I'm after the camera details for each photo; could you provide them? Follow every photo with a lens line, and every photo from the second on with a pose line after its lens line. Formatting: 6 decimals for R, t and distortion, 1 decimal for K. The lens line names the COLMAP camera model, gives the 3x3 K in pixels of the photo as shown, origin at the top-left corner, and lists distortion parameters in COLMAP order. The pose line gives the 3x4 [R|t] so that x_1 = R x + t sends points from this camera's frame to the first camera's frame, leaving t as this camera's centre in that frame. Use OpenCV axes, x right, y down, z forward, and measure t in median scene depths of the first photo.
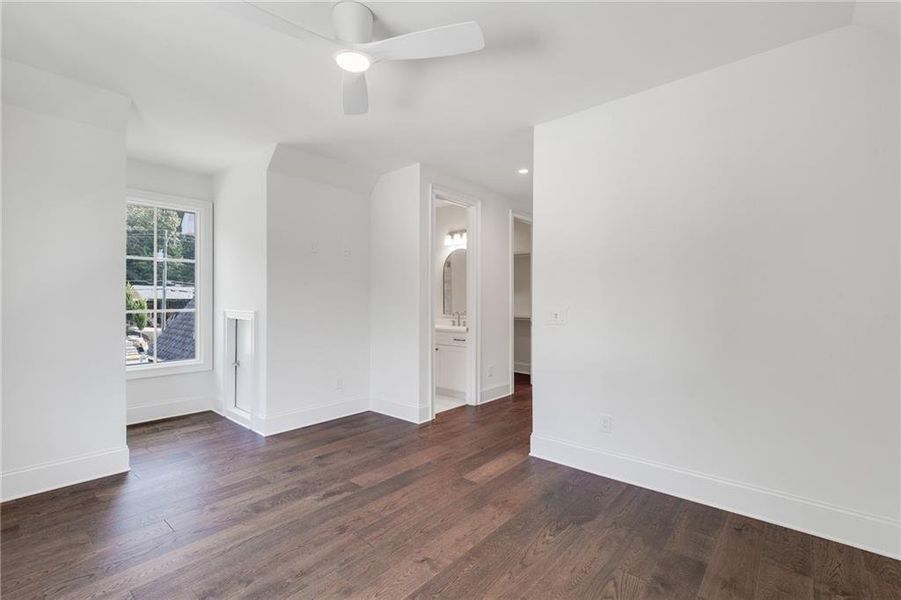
lens RADIAL K [[407.5, 0, 450.5], [0, 407.5, 300.0], [0, 0, 1]] dist [0.001834, 0.000306]
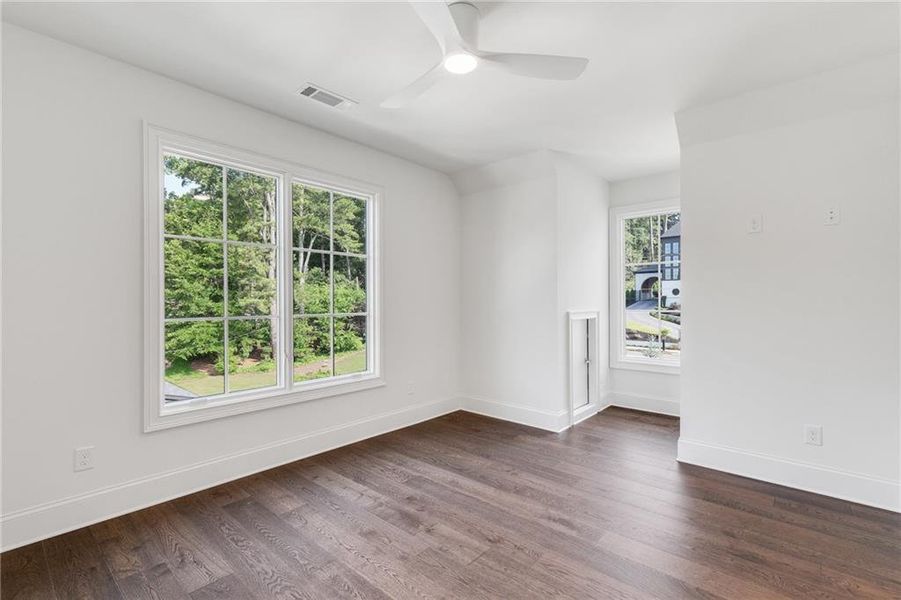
lens RADIAL K [[407.5, 0, 450.5], [0, 407.5, 300.0], [0, 0, 1]] dist [0.001834, 0.000306]
pose [[-0.011715, -0.004335, -0.999922, 0.487901], [-0.000809, 0.999990, -0.004326, 0.001009], [0.999931, 0.000759, -0.011718, 0.631840]]
